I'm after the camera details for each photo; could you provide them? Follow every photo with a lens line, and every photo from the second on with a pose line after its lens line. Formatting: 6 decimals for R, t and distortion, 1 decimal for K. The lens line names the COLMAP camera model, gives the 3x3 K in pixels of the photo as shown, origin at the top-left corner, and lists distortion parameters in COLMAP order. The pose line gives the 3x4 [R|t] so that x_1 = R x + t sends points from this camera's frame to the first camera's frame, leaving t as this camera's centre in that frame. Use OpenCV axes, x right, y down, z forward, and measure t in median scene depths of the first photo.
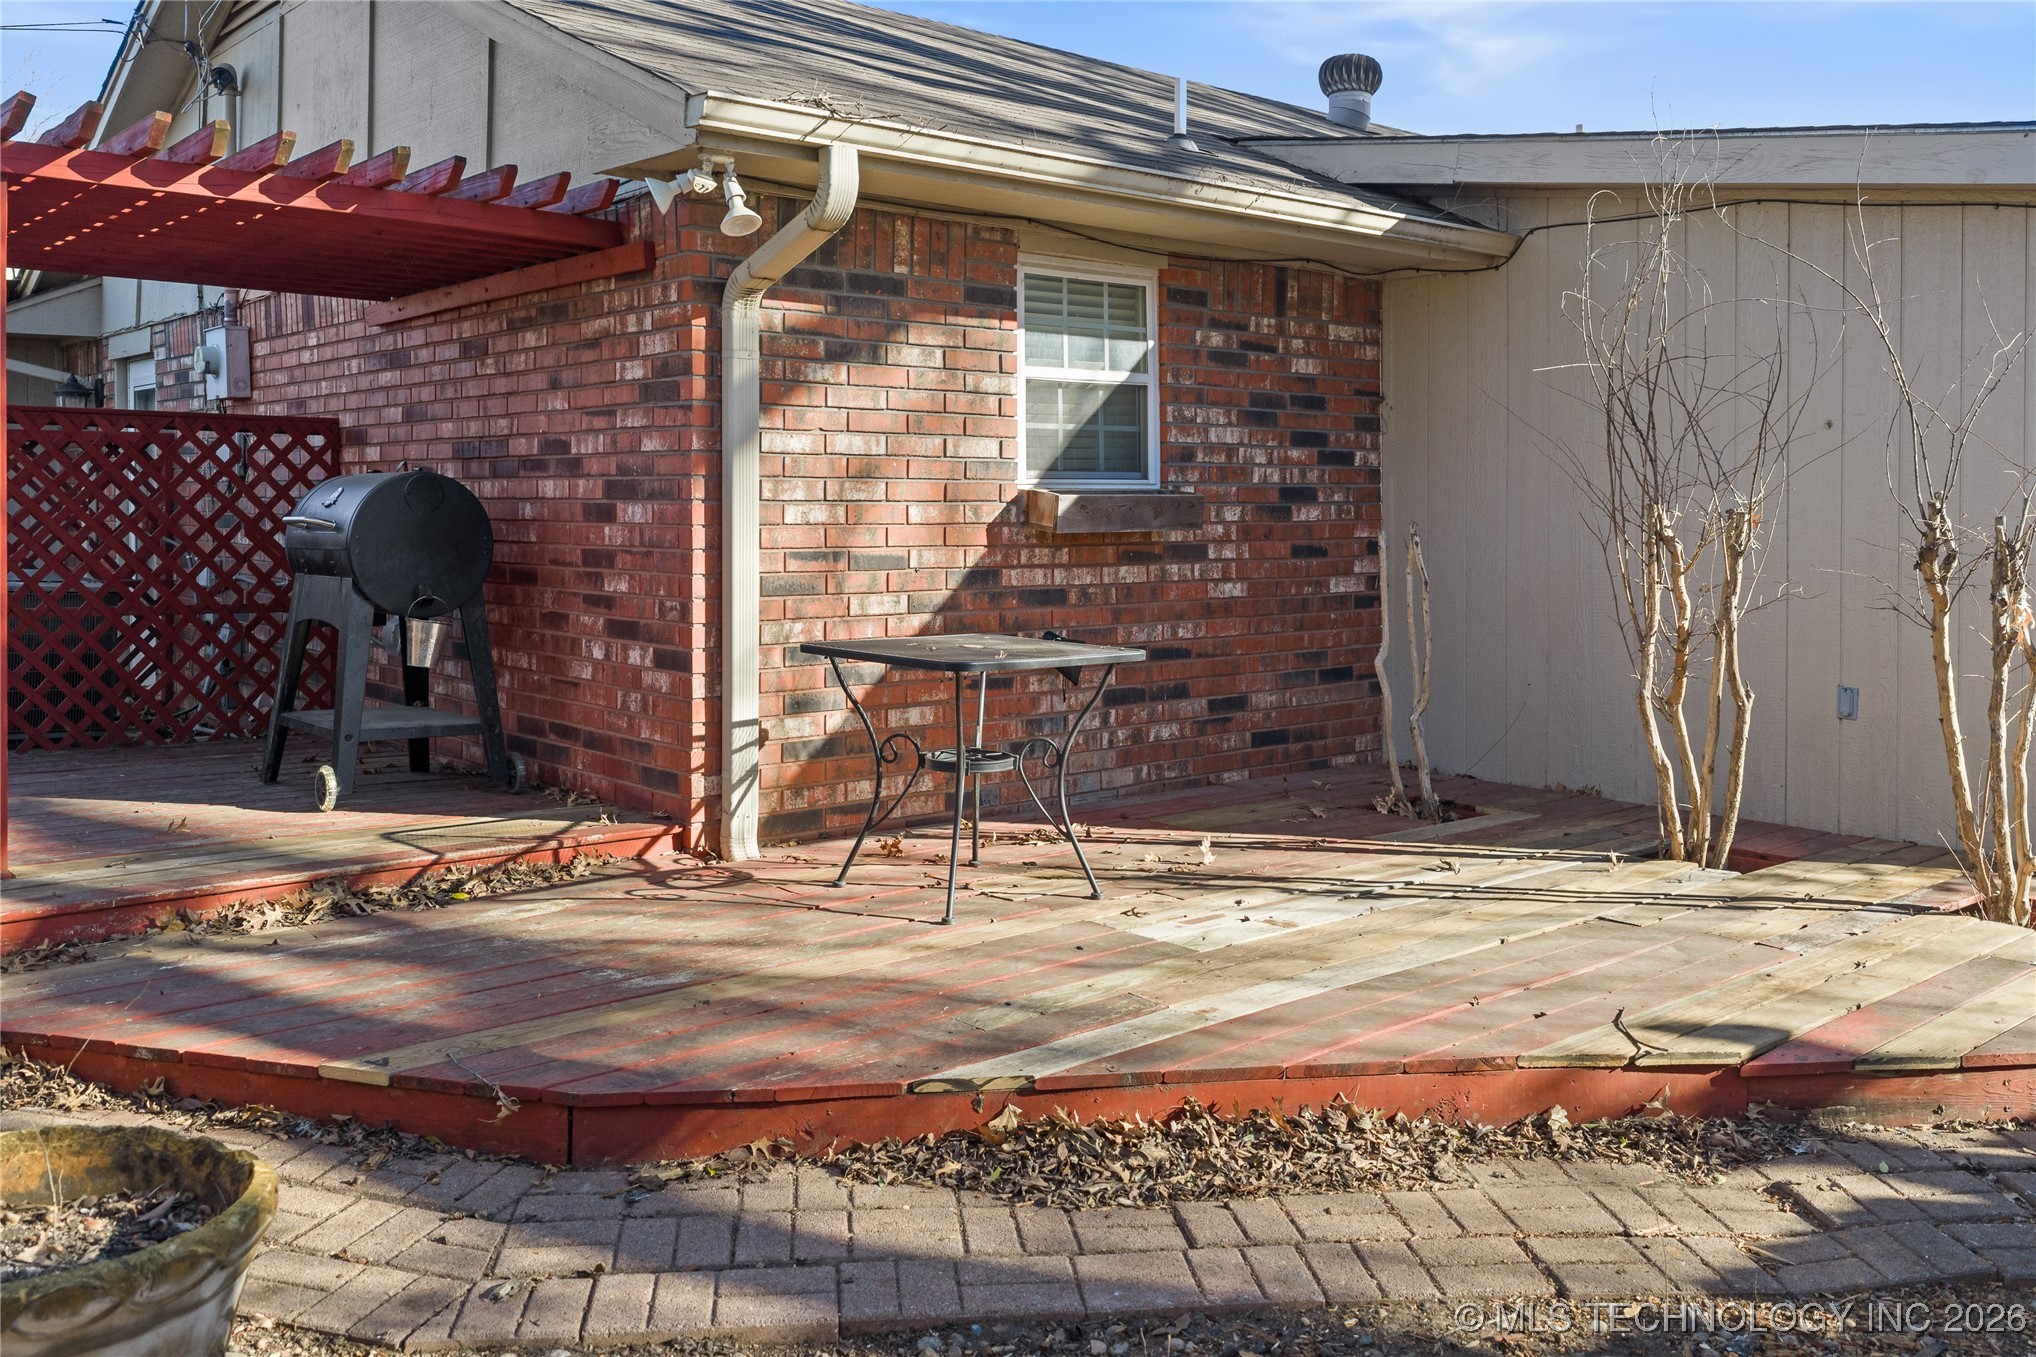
lens RADIAL K [[1731.8, 0, 1018.5], [0, 1731.8, 630.0], [0, 0, 1]] dist [0.018375, -0.037195]
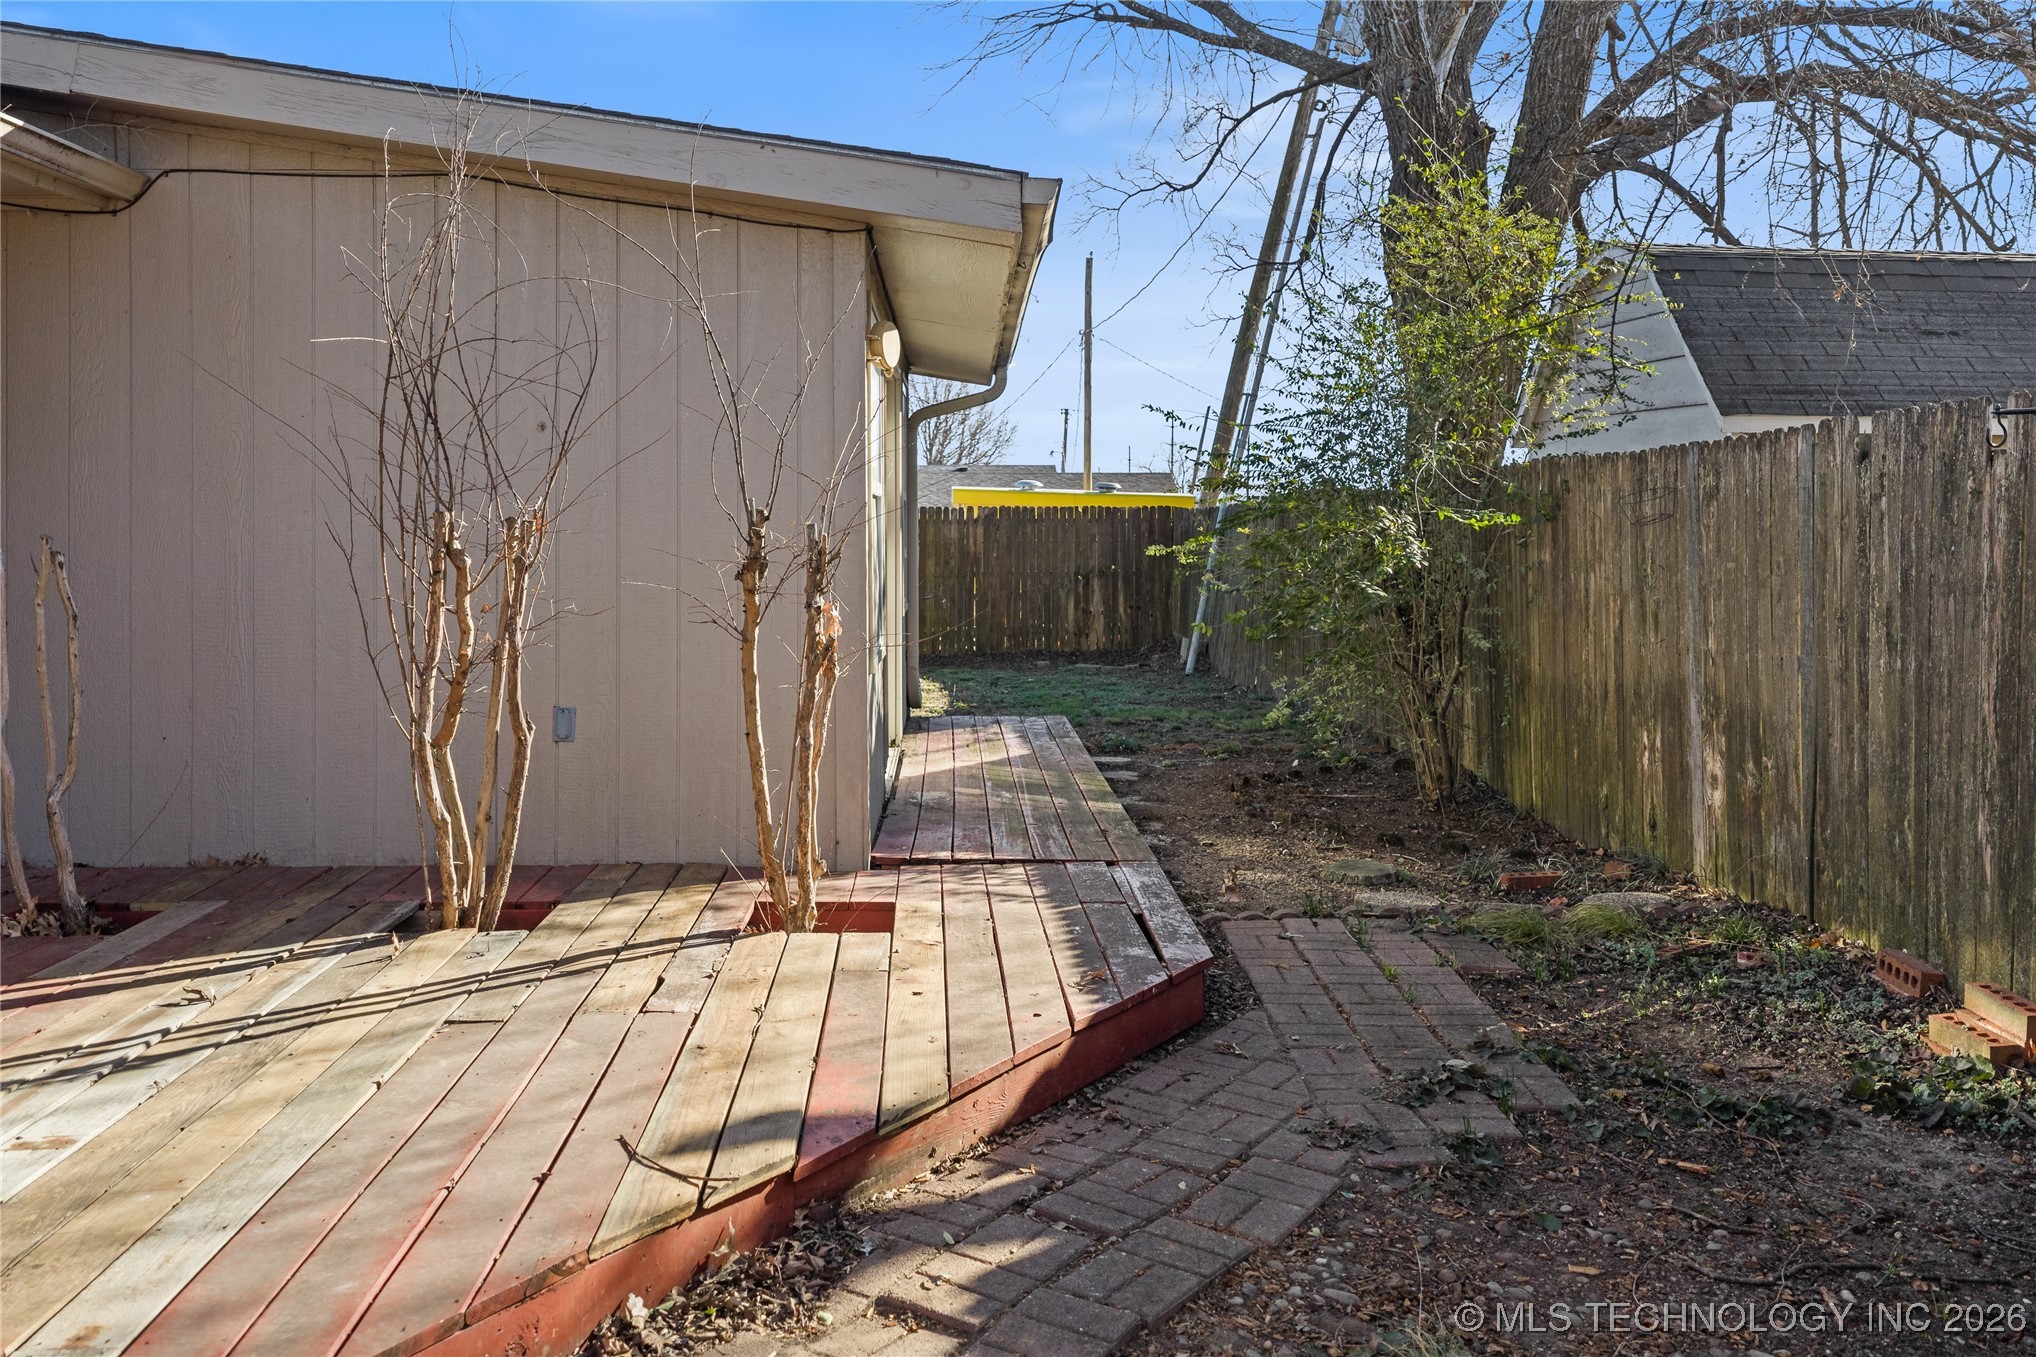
lens RADIAL K [[1733.0, 0, 1018.7], [0, 1733.0, 566.1], [0, 0, 1]] dist [0.003189, -0.001583]
pose [[0.614771, -0.023828, 0.788345, -0.146792], [0.058548, 0.998164, -0.015487, -0.019668], [-0.786529, 0.055677, 0.615038, 0.312951]]
